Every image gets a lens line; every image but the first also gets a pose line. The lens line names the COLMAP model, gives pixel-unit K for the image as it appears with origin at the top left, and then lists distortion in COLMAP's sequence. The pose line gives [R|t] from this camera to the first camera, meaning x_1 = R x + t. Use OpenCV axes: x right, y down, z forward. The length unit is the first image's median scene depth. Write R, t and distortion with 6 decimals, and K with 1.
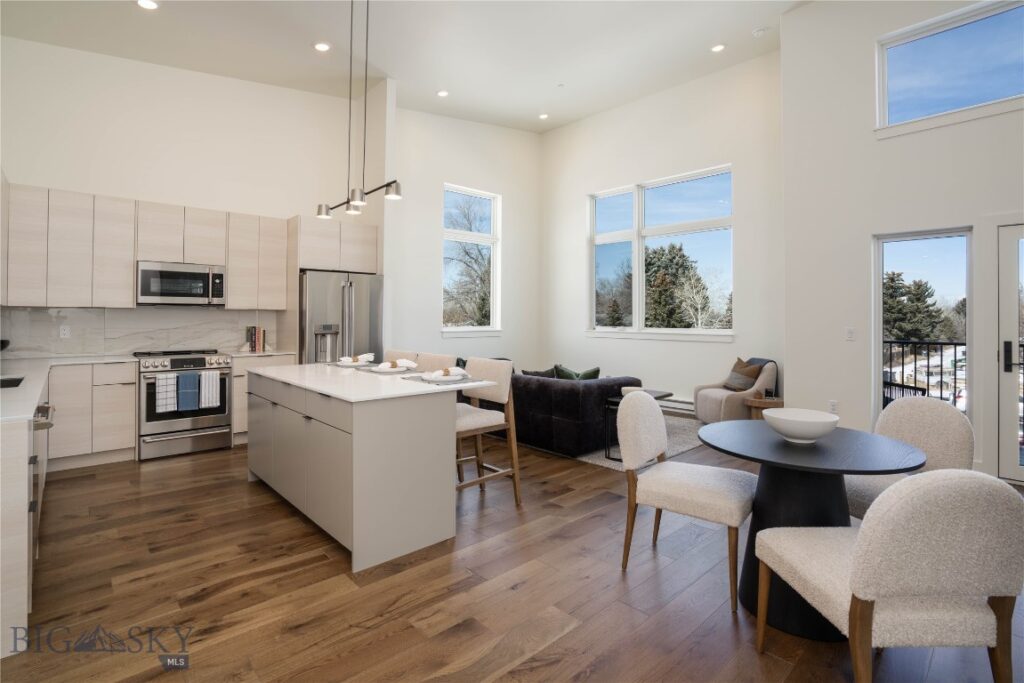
lens RADIAL K [[494.7, 0, 529.5], [0, 494.7, 313.2], [0, 0, 1]] dist [-0.002961, -0.000137]
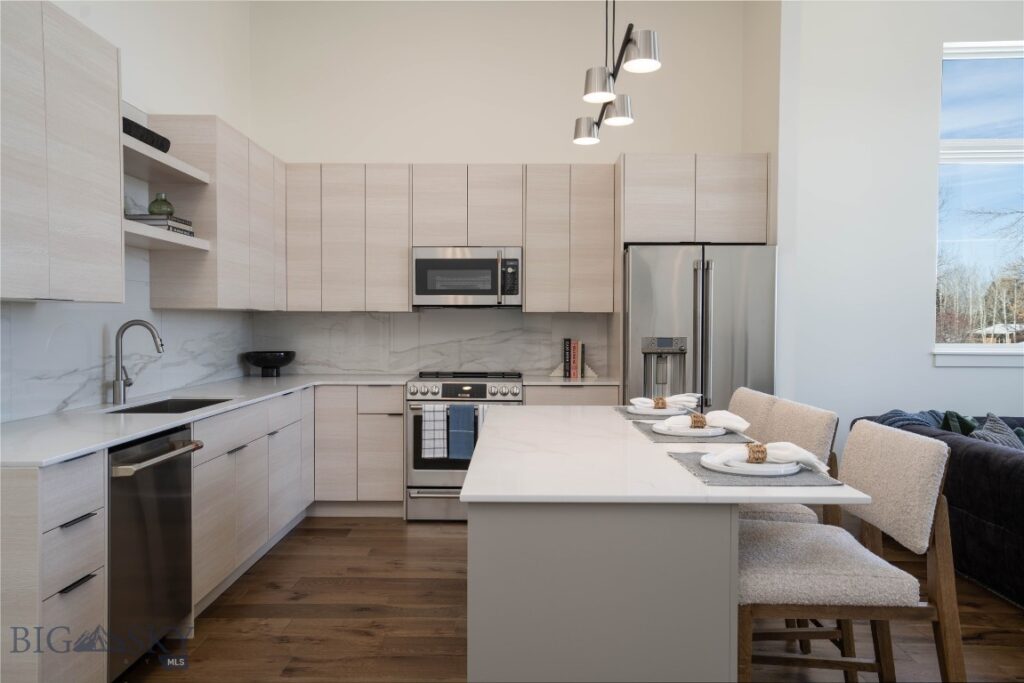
lens RADIAL K [[767.2, 0, 508.4], [0, 767.2, 338.3], [0, 0, 1]] dist [0.010715, 0.009330]
pose [[0.707414, 0.011715, -0.706702, 0.112627], [0.006231, 0.999720, 0.022809, 0.003717], [0.706772, -0.020539, 0.707143, 0.295997]]
